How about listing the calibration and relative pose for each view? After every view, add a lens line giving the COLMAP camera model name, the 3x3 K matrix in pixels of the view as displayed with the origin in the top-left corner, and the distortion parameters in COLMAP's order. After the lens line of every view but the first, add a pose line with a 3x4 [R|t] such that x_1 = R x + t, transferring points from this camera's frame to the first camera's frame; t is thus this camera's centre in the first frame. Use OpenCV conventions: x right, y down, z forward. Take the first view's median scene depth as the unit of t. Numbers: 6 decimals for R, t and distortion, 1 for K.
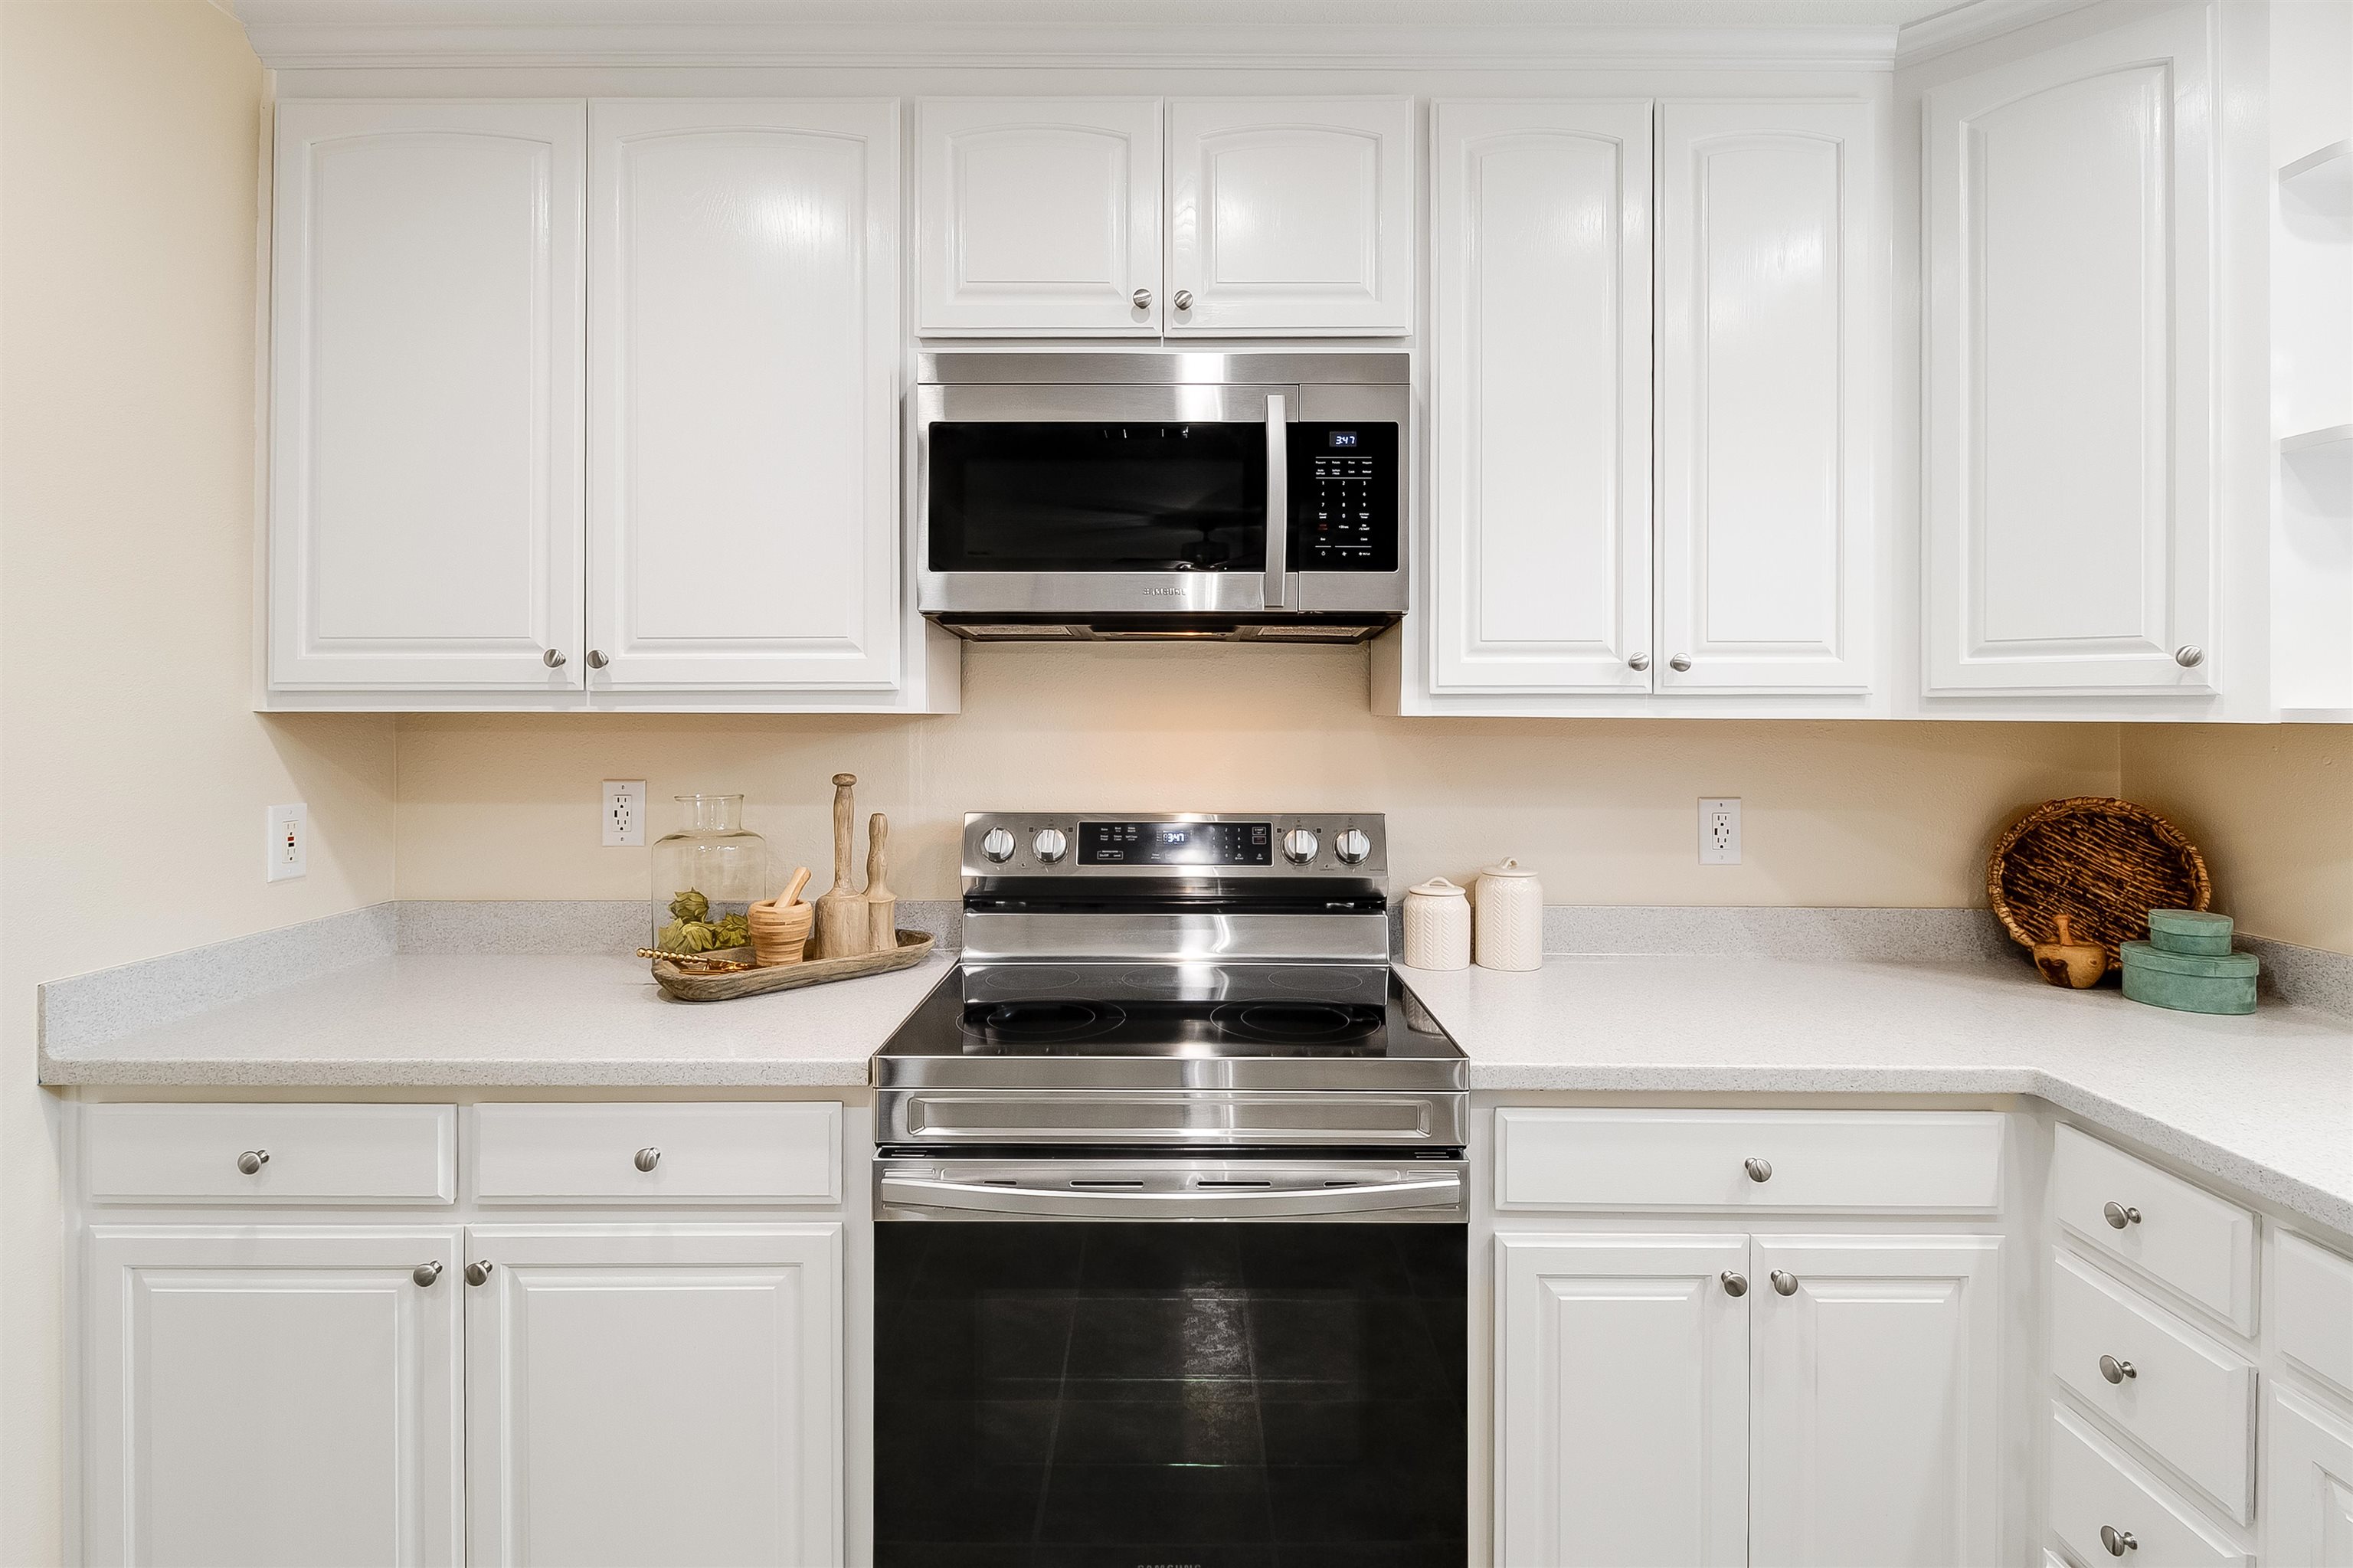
lens RADIAL K [[1102.9, 0, 1185.4], [0, 1102.9, 703.0], [0, 0, 1]] dist [-0.004019, -0.001320]
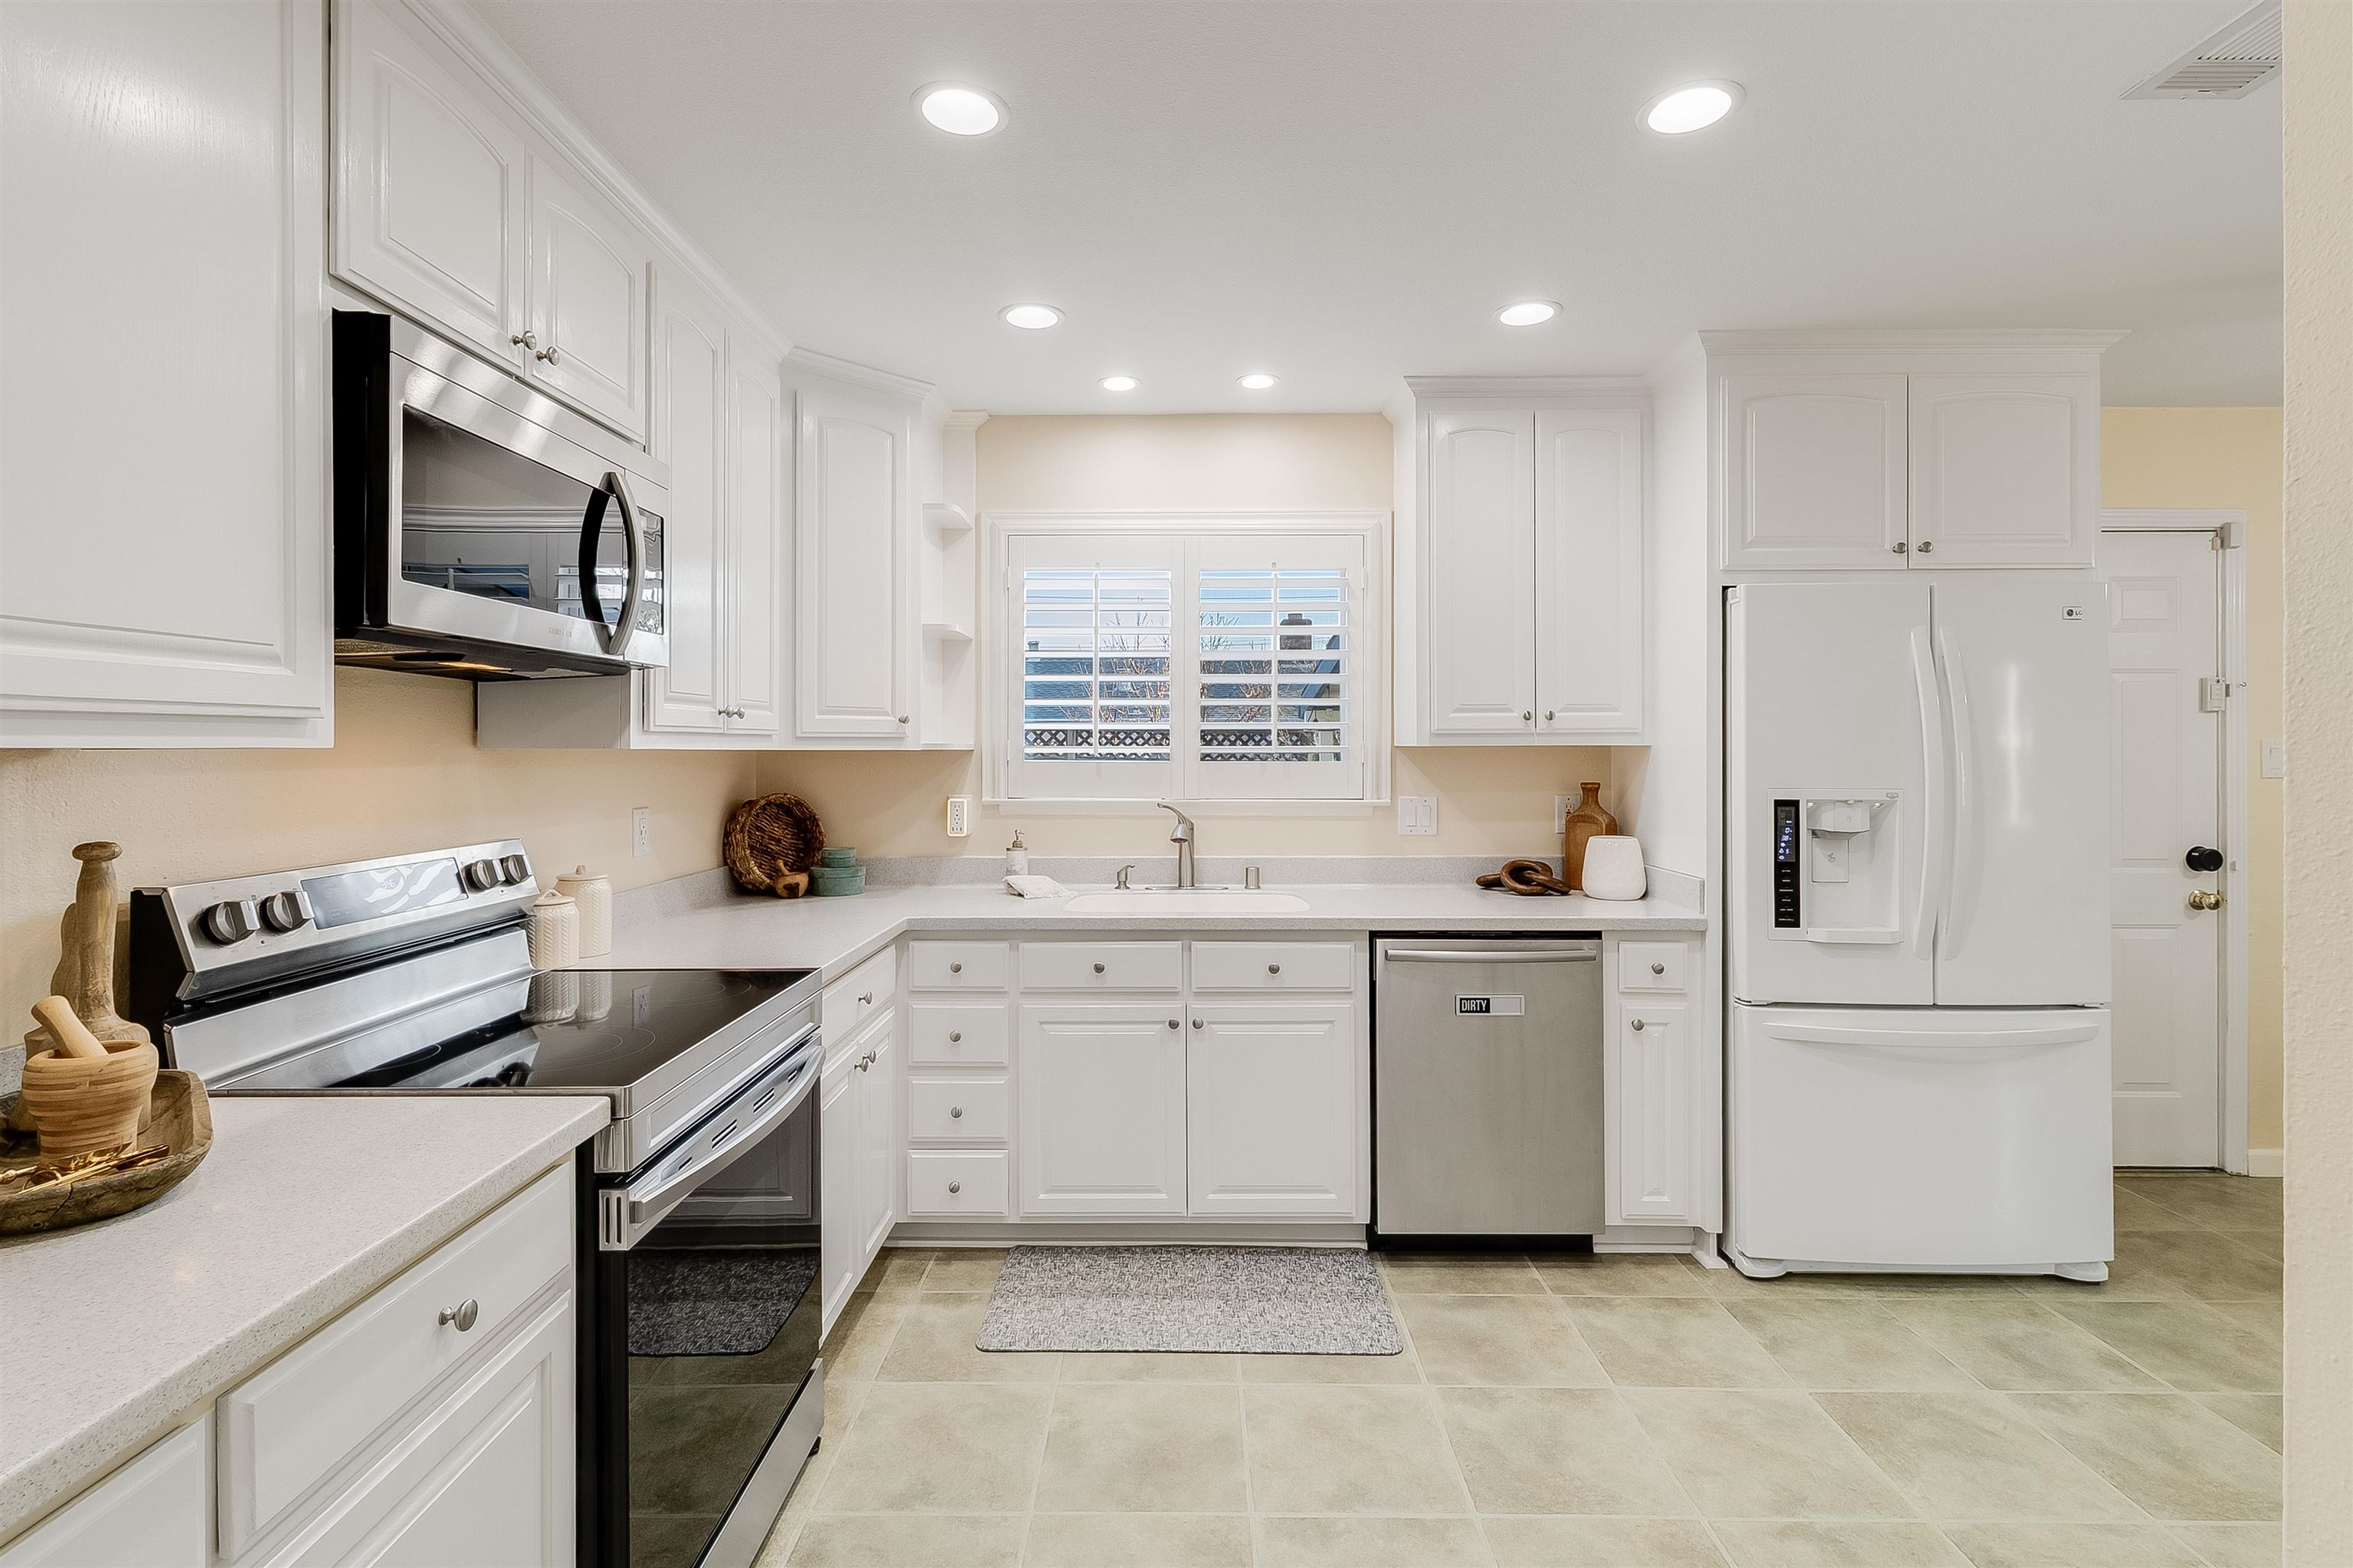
lens RADIAL K [[1113.6, 0, 1144.2], [0, 1113.6, 734.6], [0, 0, 1]] dist [-0.004807, -0.001803]
pose [[0.038531, 0.007538, 0.999229, -0.958626], [-0.007162, 0.999948, -0.007267, 0.000553], [-0.999232, -0.006877, 0.038583, 0.348246]]
